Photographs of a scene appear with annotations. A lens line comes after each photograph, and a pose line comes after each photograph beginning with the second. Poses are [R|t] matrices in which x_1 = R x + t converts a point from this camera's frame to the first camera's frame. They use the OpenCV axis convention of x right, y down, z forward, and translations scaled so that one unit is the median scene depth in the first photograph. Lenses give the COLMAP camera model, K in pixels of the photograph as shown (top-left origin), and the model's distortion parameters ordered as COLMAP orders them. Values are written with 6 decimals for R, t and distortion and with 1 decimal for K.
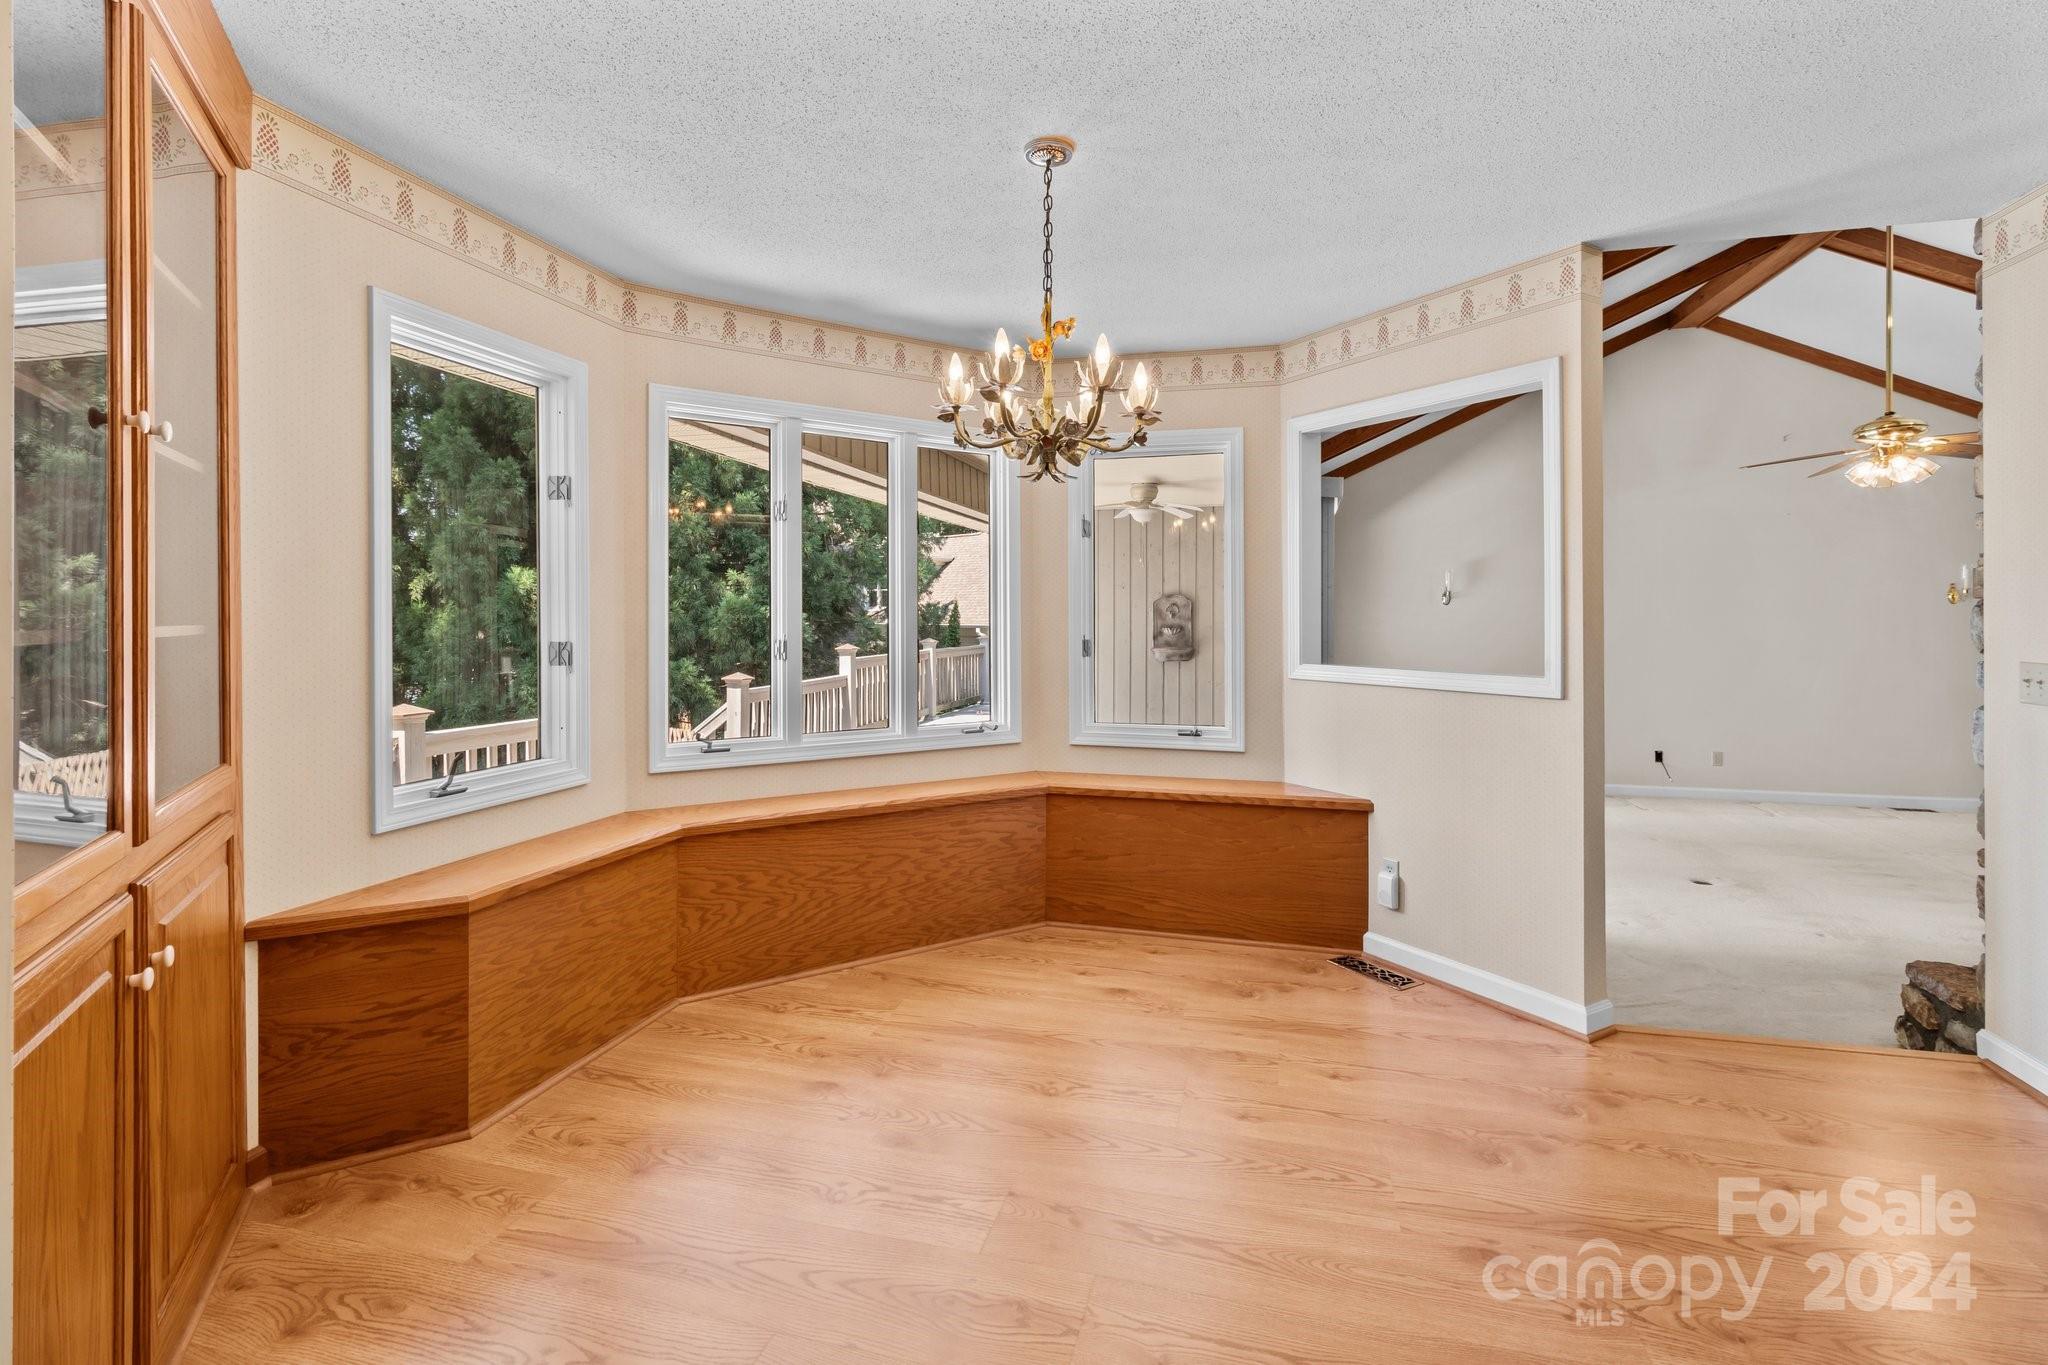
lens RADIAL K [[943.3, 0, 1035.3], [0, 943.3, 626.6], [0, 0, 1]] dist [0.000071, -0.001049]
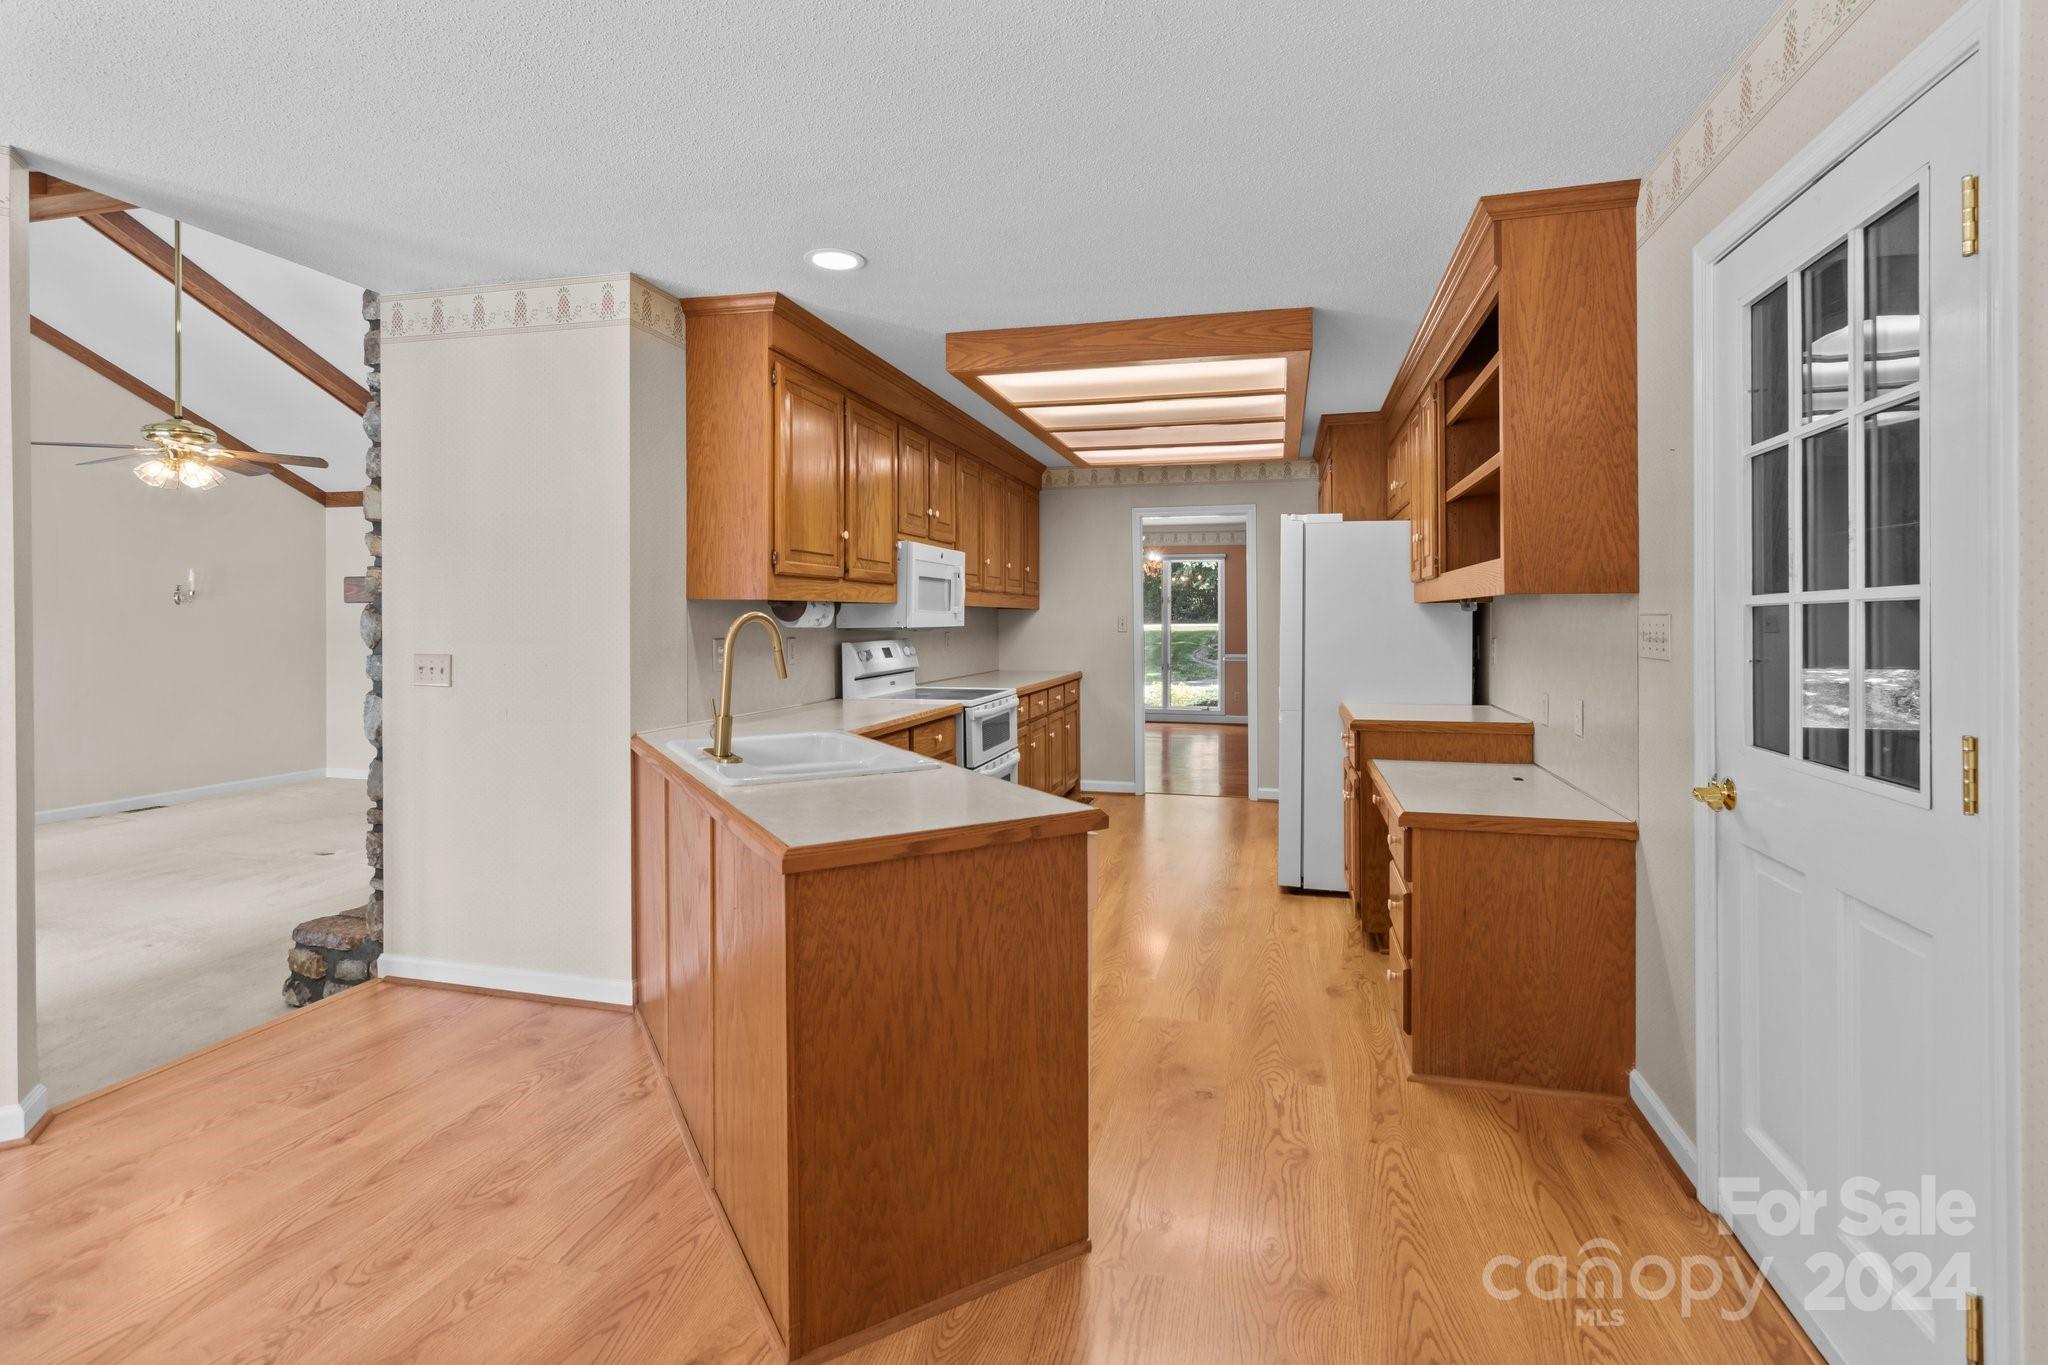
lens RADIAL K [[943.3, 0, 1044.1], [0, 943.3, 622.8], [0, 0, 1]] dist [0.000071, -0.001049]
pose [[-0.002686, 0.000010, 0.999996, -0.208206], [0.003841, 0.999993, 0.000000, -0.001342], [-0.999989, 0.003841, -0.002686, 0.126477]]
